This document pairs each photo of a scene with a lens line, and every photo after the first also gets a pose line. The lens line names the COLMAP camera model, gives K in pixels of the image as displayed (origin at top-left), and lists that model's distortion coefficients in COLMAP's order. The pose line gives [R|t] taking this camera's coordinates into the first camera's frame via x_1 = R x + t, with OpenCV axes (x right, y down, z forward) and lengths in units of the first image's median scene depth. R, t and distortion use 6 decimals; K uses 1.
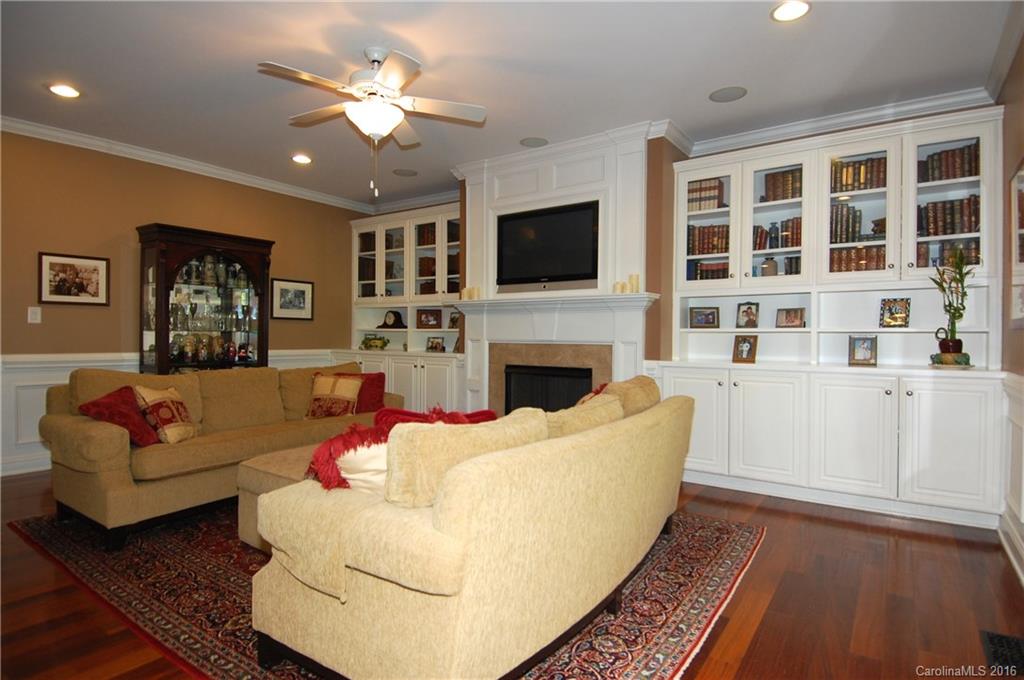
lens RADIAL K [[541.0, 0, 529.5], [0, 541.0, 339.6], [0, 0, 1]] dist [0.053200, -0.056703]
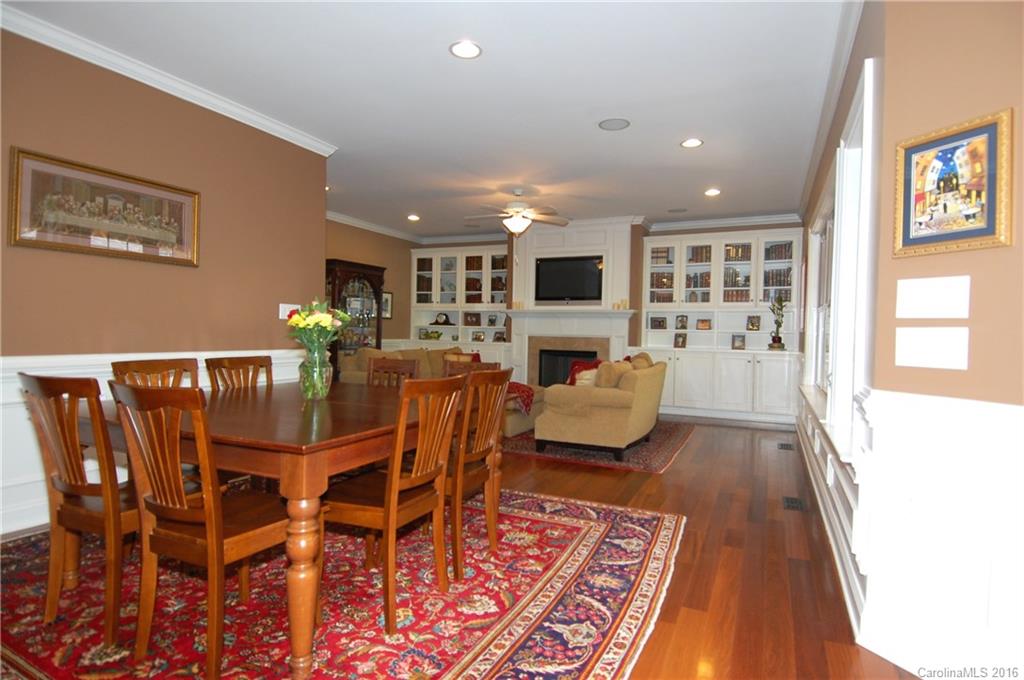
lens RADIAL K [[541.0, 0, 529.5], [0, 541.0, 339.6], [0, 0, 1]] dist [0.053200, -0.056703]
pose [[0.983906, 0.008817, 0.178469, -0.425691], [-0.011082, 0.999870, 0.011700, -0.002540], [-0.178342, -0.013490, 0.983876, -0.703489]]
